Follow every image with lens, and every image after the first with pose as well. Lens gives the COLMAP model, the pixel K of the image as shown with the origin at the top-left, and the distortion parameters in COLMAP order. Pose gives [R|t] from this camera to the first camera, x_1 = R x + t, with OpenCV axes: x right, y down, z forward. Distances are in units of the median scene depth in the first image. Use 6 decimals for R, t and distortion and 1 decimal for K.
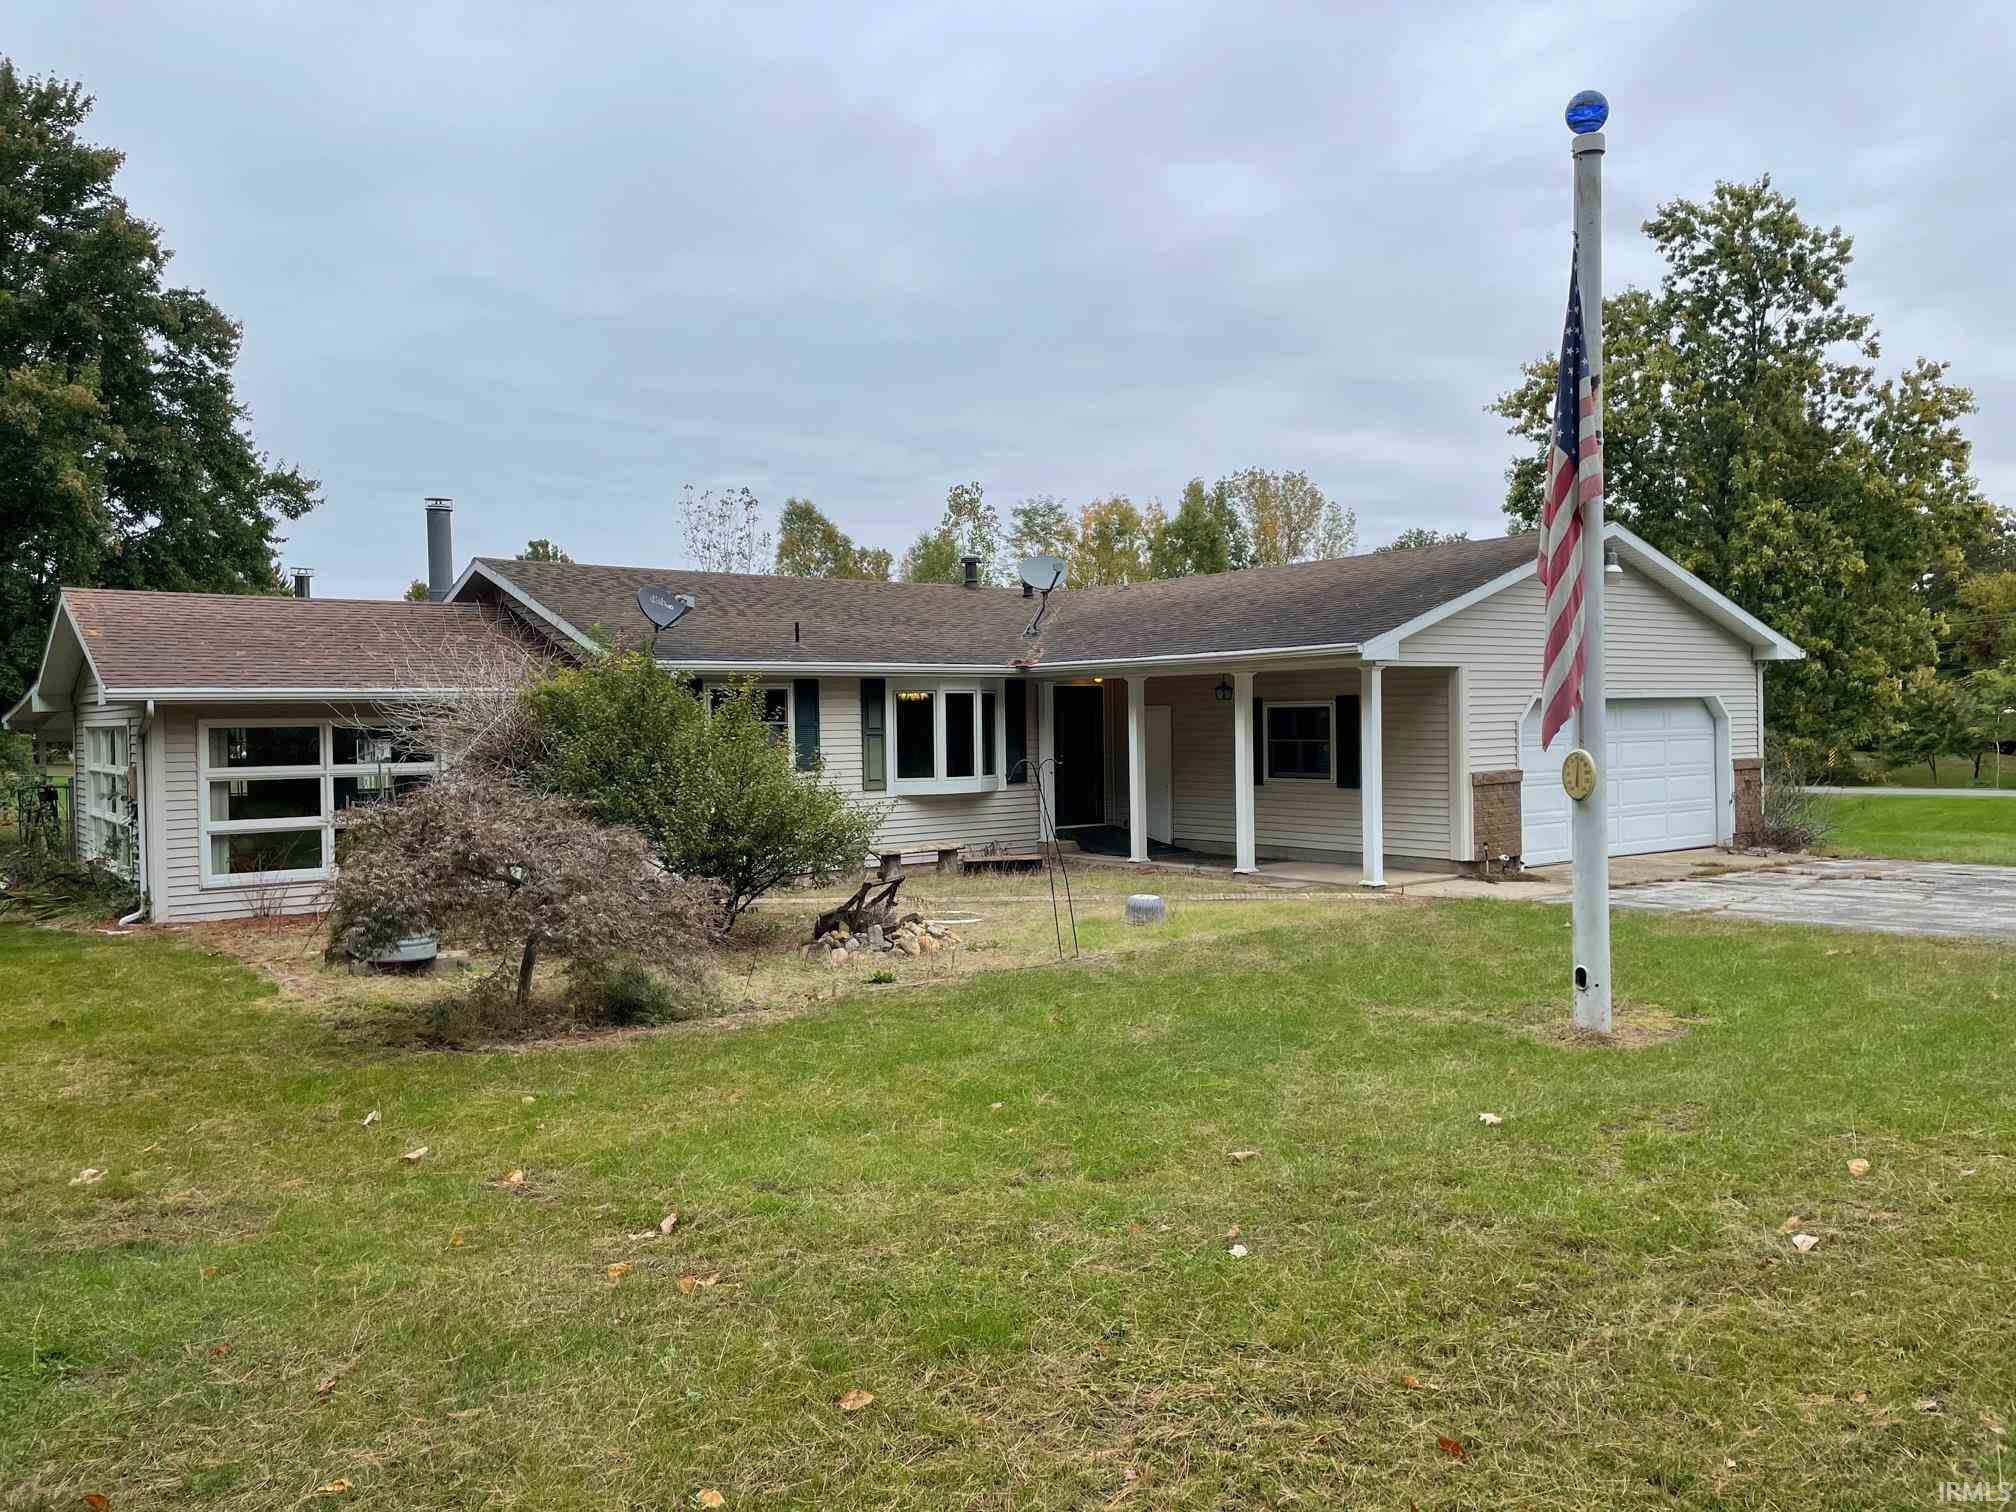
lens RADIAL K [[1536.6, 0, 1003.4], [0, 1536.6, 753.4], [0, 0, 1]] dist [0.014752, -0.001943]
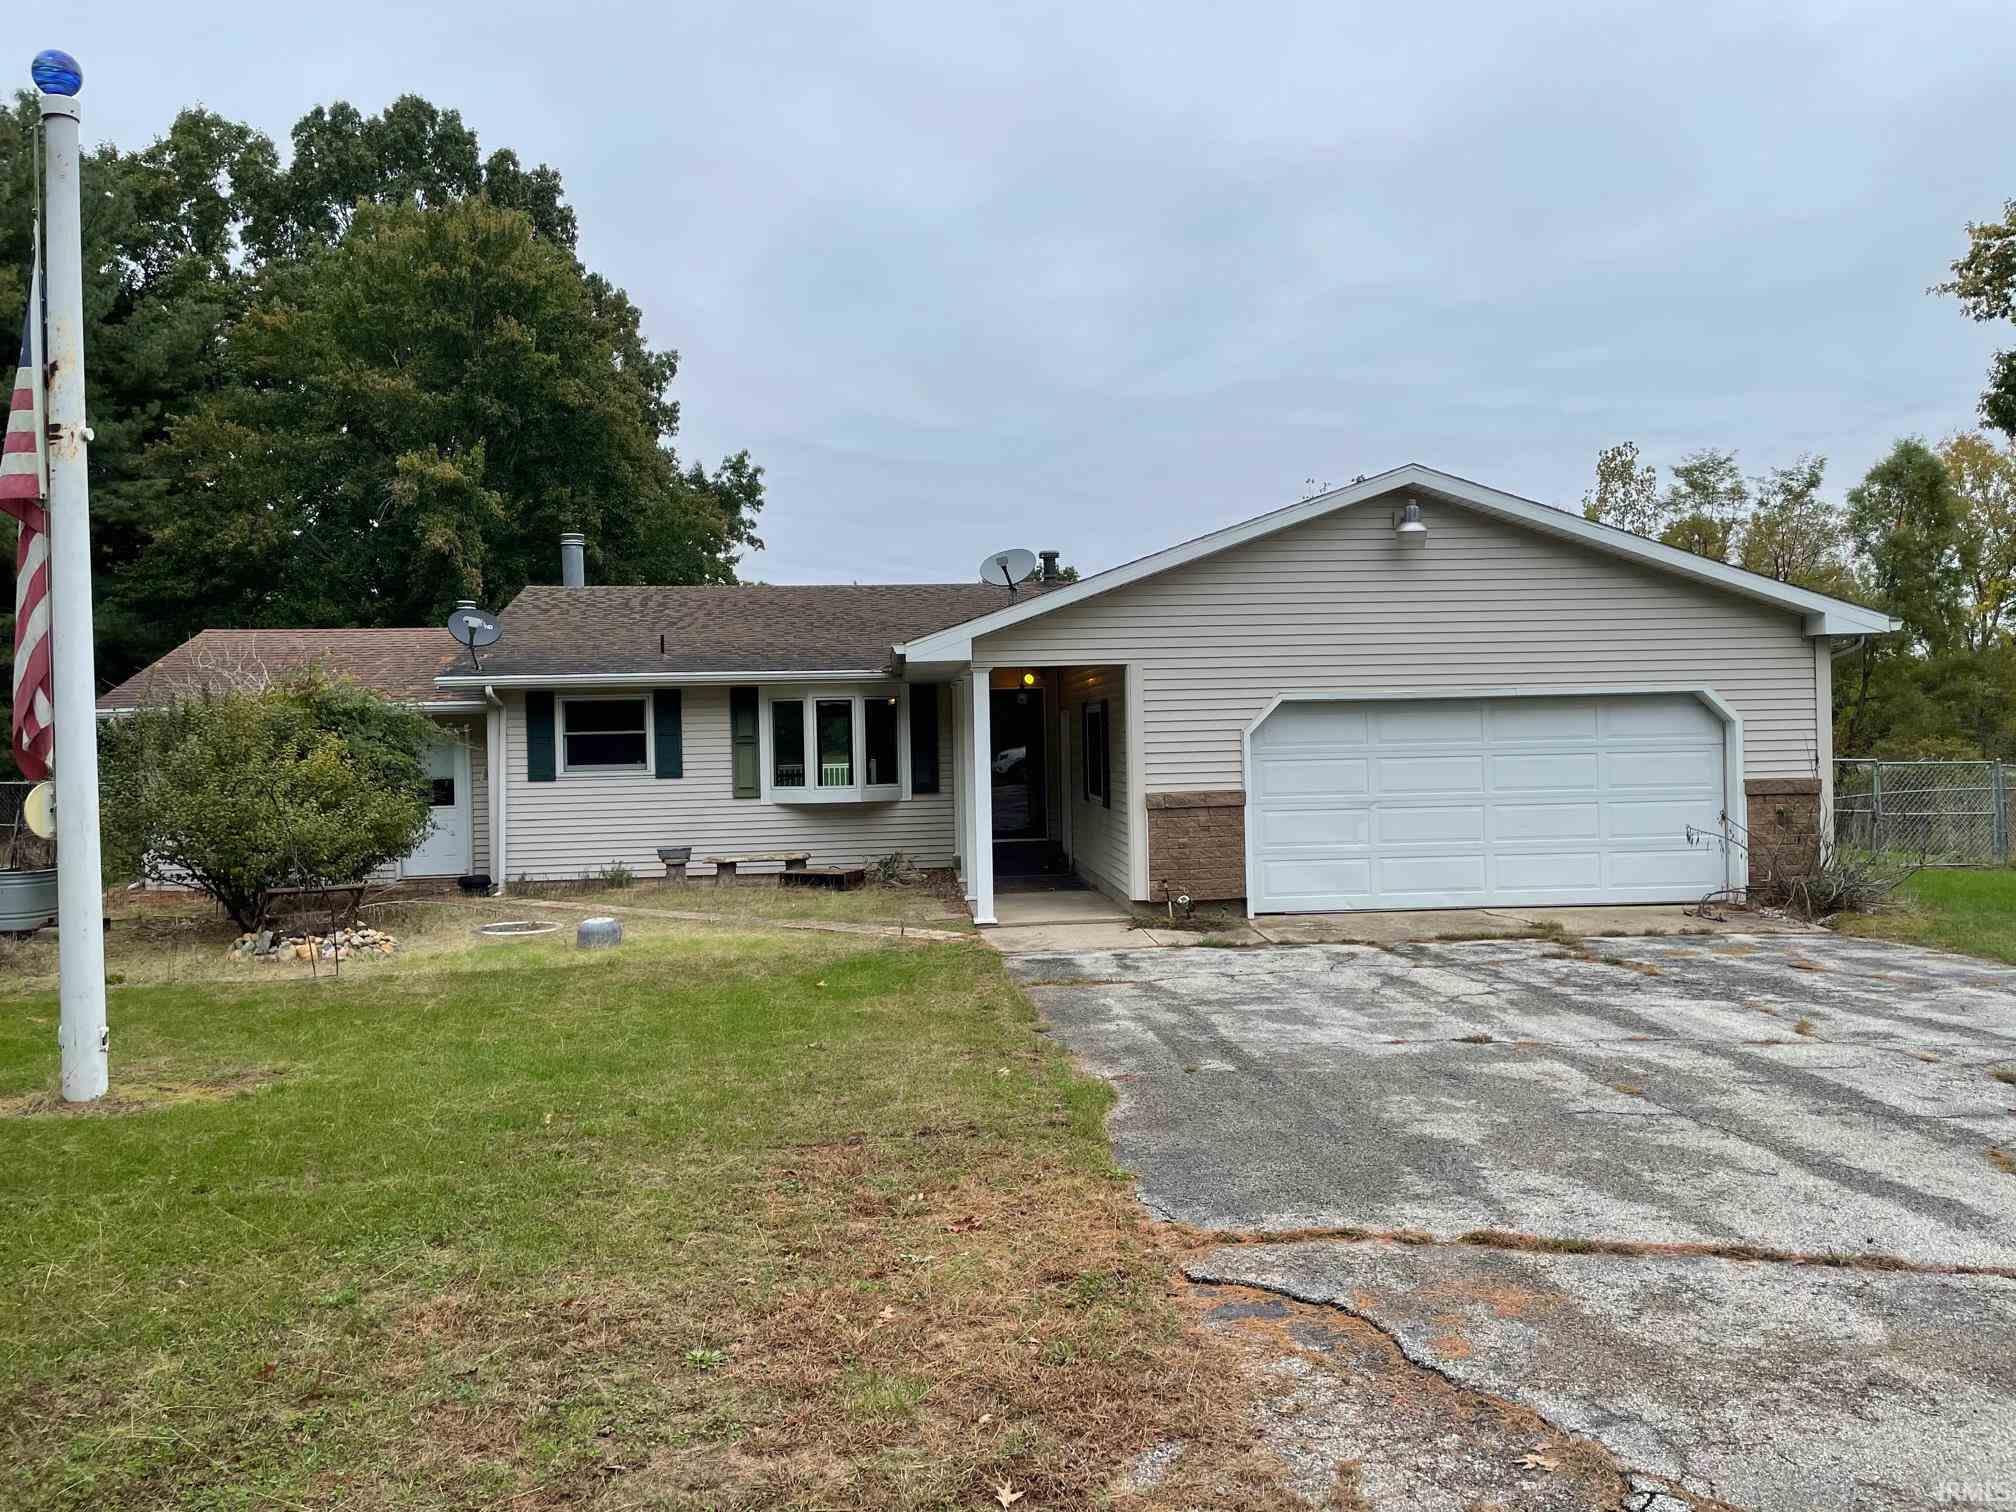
lens RADIAL K [[1536.6, 0, 1005.4], [0, 1536.6, 751.0], [0, 0, 1]] dist [0.014752, -0.001943]
pose [[0.837616, 0.005847, -0.546229, 0.600688], [-0.003062, 0.999977, 0.006009, -0.013130], [0.546251, -0.003361, 0.837614, 0.239852]]
